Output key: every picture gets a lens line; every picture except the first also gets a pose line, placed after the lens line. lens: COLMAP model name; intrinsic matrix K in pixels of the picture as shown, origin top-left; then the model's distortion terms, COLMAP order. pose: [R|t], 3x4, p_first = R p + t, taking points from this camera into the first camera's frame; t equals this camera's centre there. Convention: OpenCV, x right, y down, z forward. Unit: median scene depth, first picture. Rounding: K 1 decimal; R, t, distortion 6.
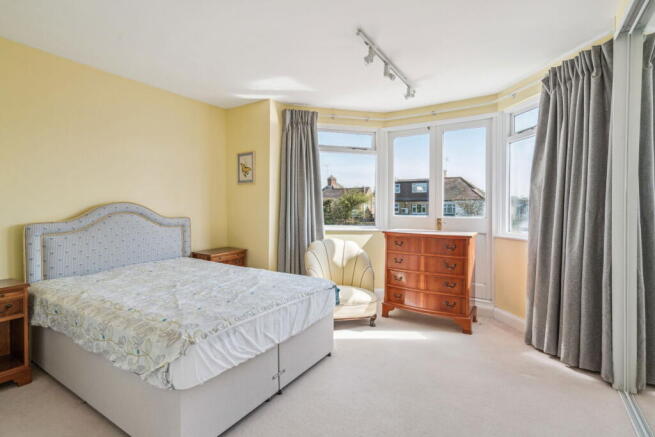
lens RADIAL K [[308.6, 0, 330.8], [0, 308.6, 216.3], [0, 0, 1]] dist [-0.000382, 0.000728]
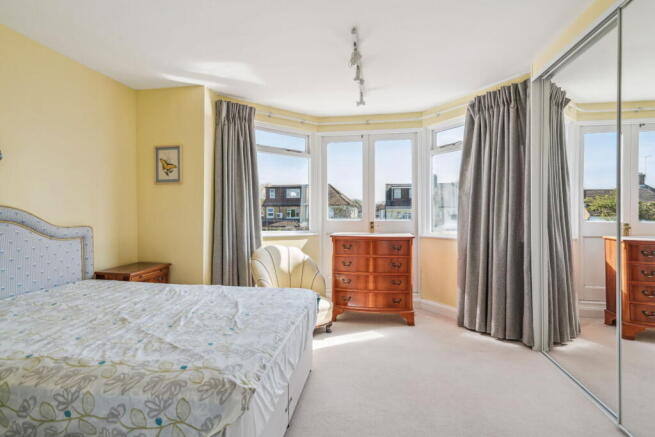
lens RADIAL K [[305.7, 0, 327.5], [0, 305.7, 218.5], [0, 0, 1]] dist [-0.000671, 0.000071]
pose [[0.921290, -0.014183, 0.388617, -0.236592], [0.017473, 0.999835, -0.004935, -0.001488], [-0.388483, 0.011337, 0.921386, 0.097705]]
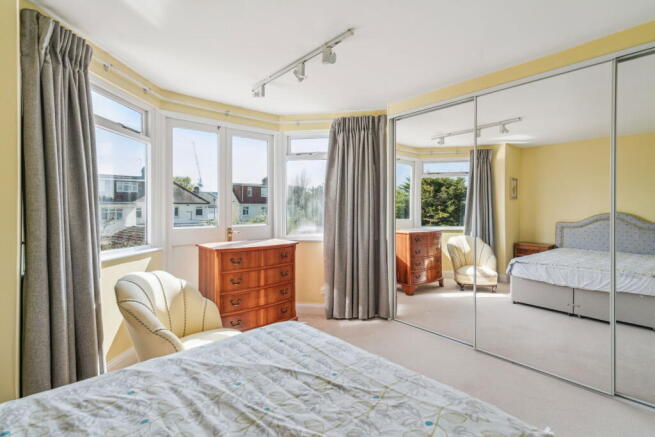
lens RADIAL K [[309.9, 0, 319.3], [0, 309.9, 213.0], [0, 0, 1]] dist [0.001209, 0.000595]
pose [[0.302299, -0.021948, 0.952960, -0.532537], [0.032092, 0.999402, 0.012837, -0.047746], [-0.952673, 0.026702, 0.302823, 0.534960]]
